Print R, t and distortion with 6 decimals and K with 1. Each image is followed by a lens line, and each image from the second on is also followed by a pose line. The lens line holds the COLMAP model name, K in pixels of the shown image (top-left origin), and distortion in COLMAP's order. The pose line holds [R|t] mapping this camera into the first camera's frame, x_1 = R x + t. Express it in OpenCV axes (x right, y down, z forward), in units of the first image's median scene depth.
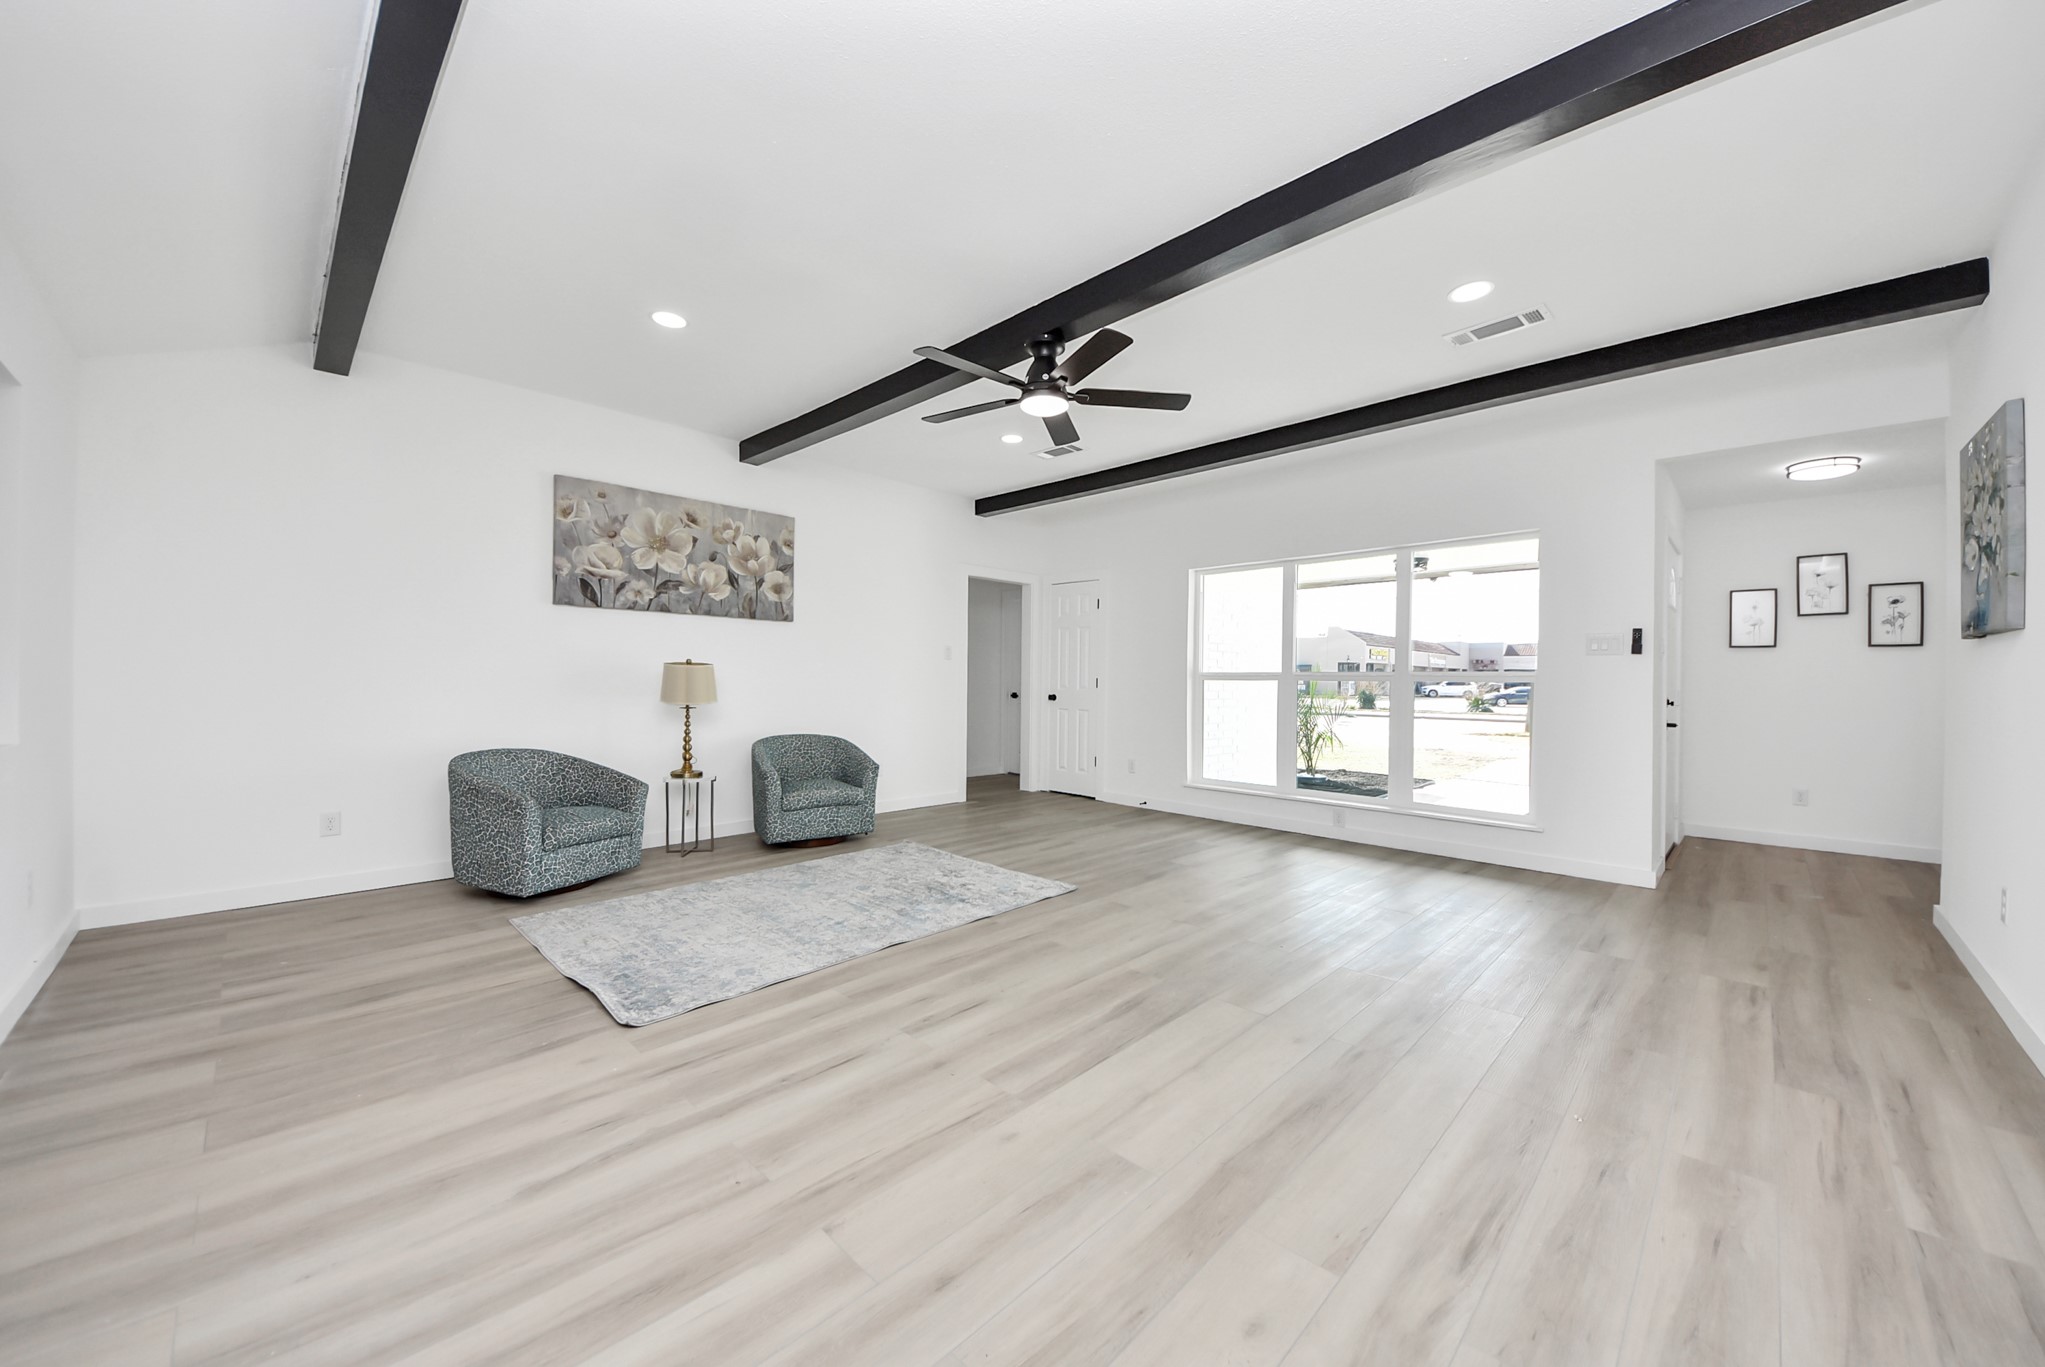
lens RADIAL K [[750.6, 0, 1064.2], [0, 750.6, 679.1], [0, 0, 1]] dist [0.000422, -0.006830]
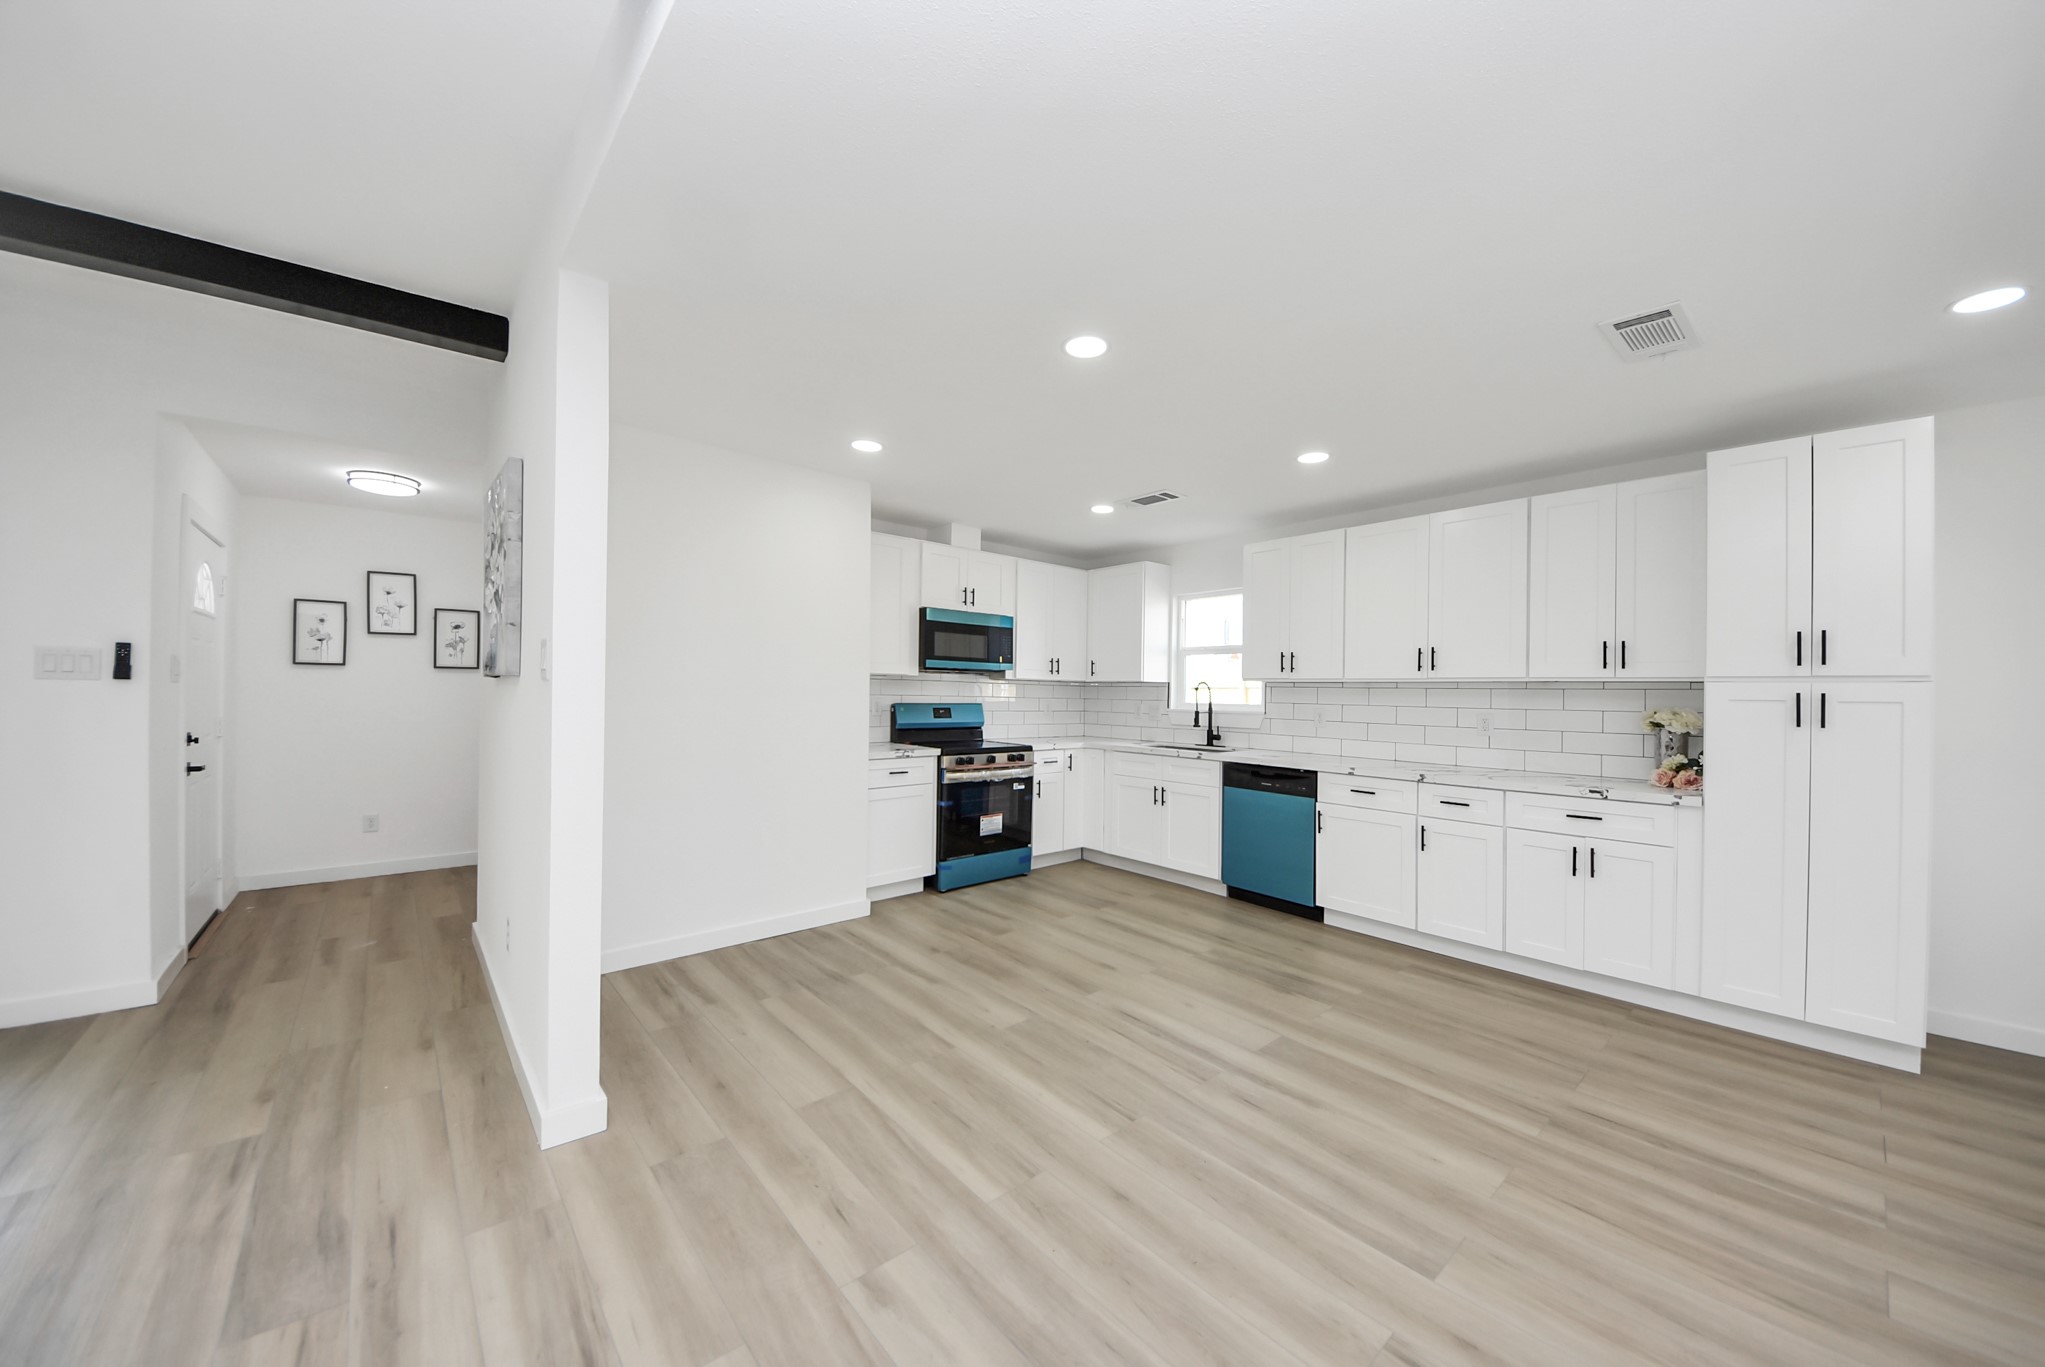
lens RADIAL K [[745.6, 0, 1022.5], [0, 745.6, 683.5], [0, 0, 1]] dist [0.000567, -0.008497]
pose [[0.108166, 0.001483, 0.994132, 0.237168], [-0.008323, 0.999965, -0.000586, -0.047962], [-0.994098, -0.008211, 0.108175, 0.123327]]
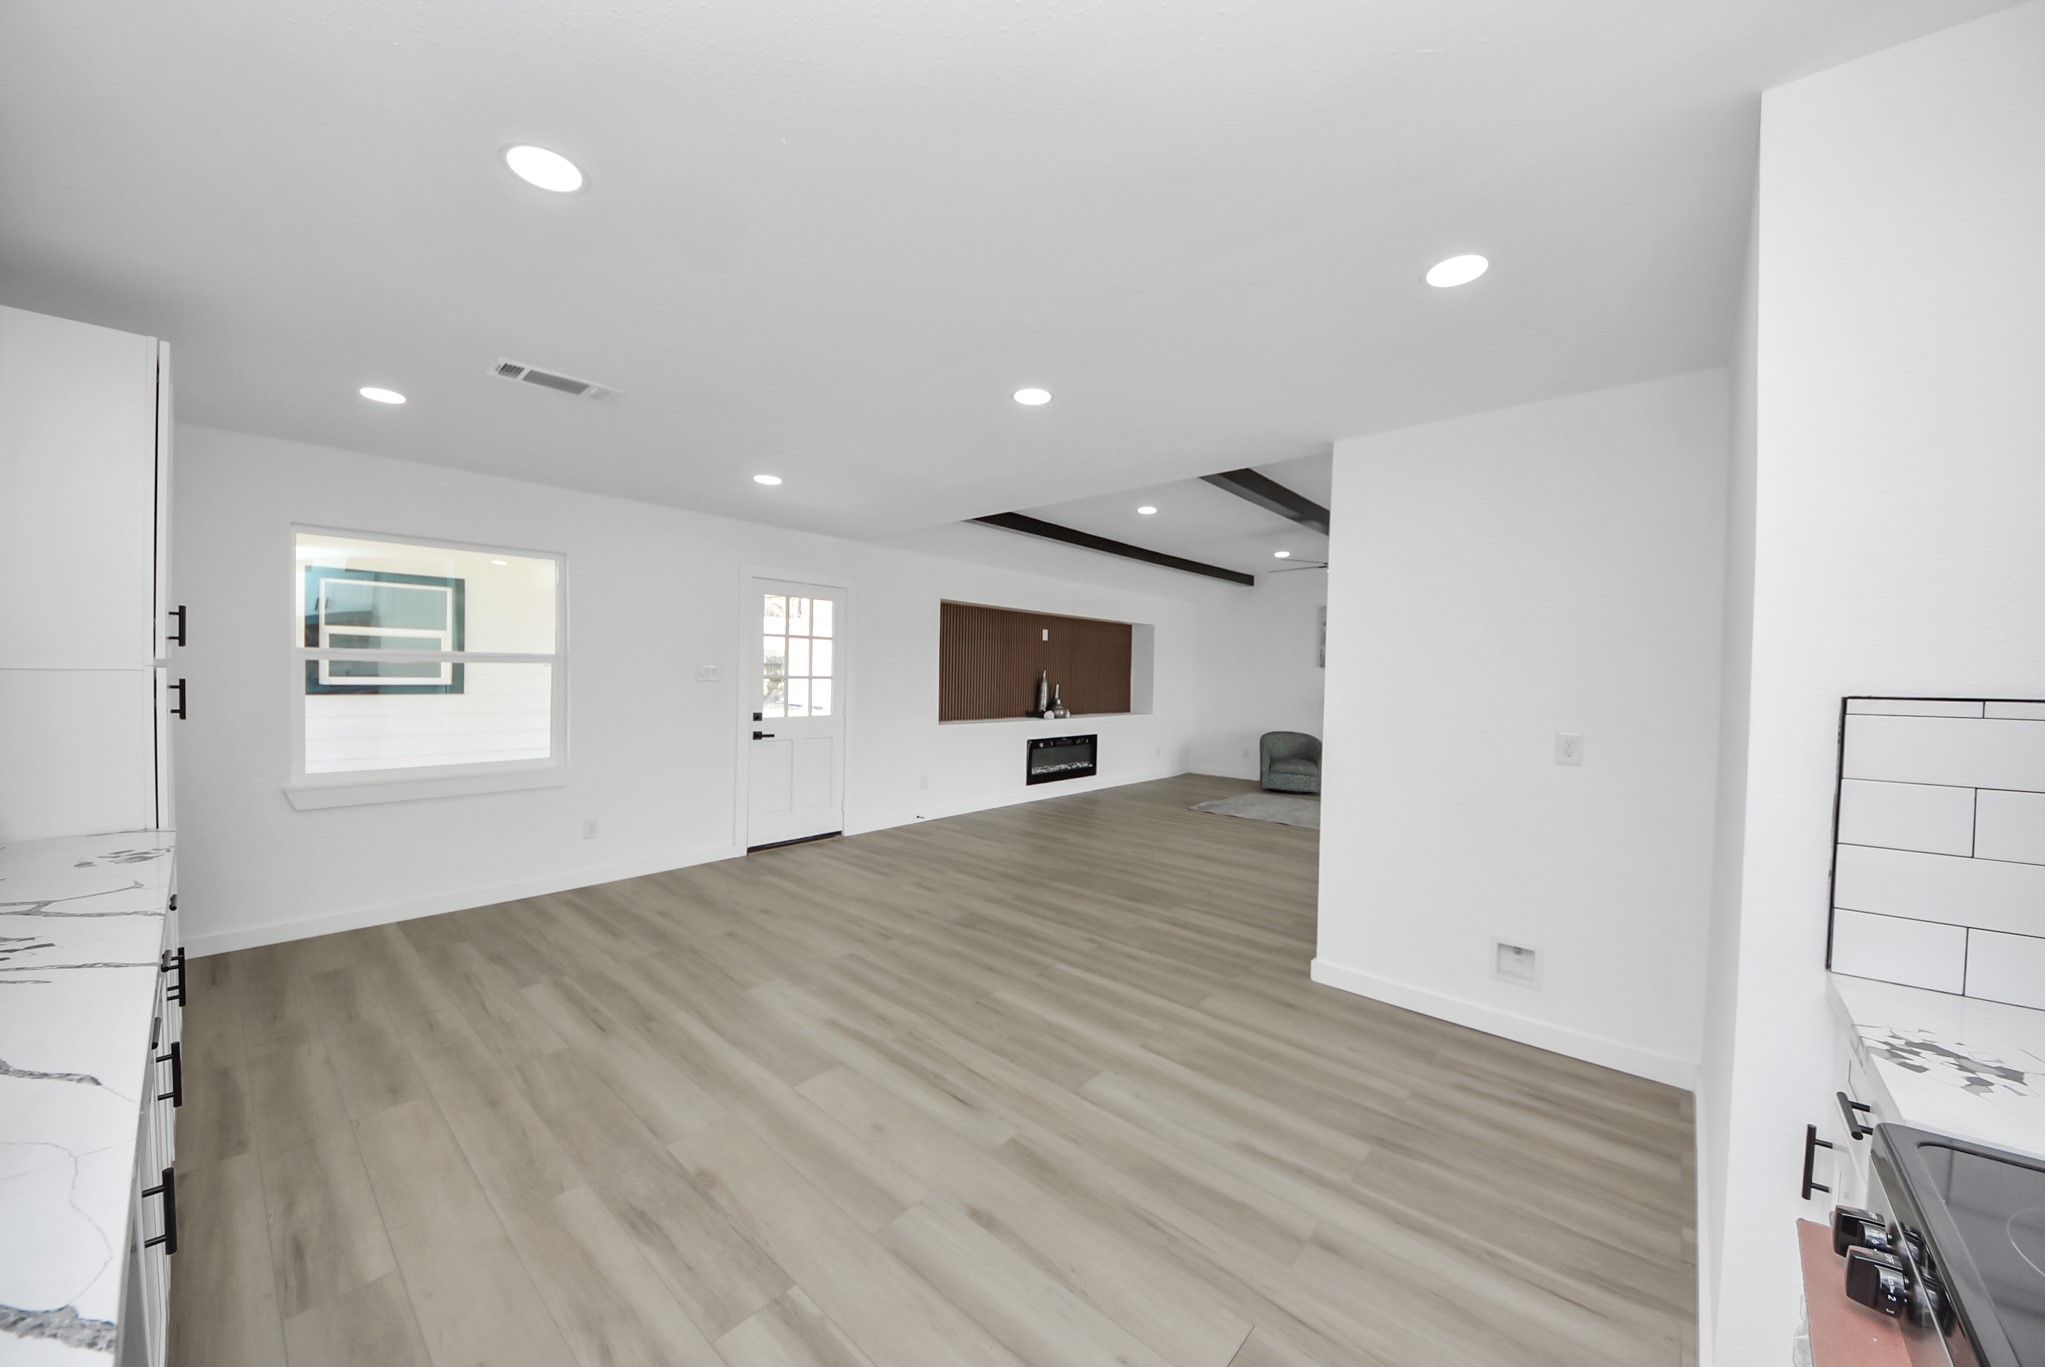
lens RADIAL K [[745.6, 0, 1022.5], [0, 745.6, 683.5], [0, 0, 1]] dist [0.000567, -0.008497]
pose [[0.017413, 0.012020, -0.999776, 1.931391], [-0.024130, 0.999642, 0.011598, -0.067742], [0.999557, 0.023922, 0.017697, 0.125011]]
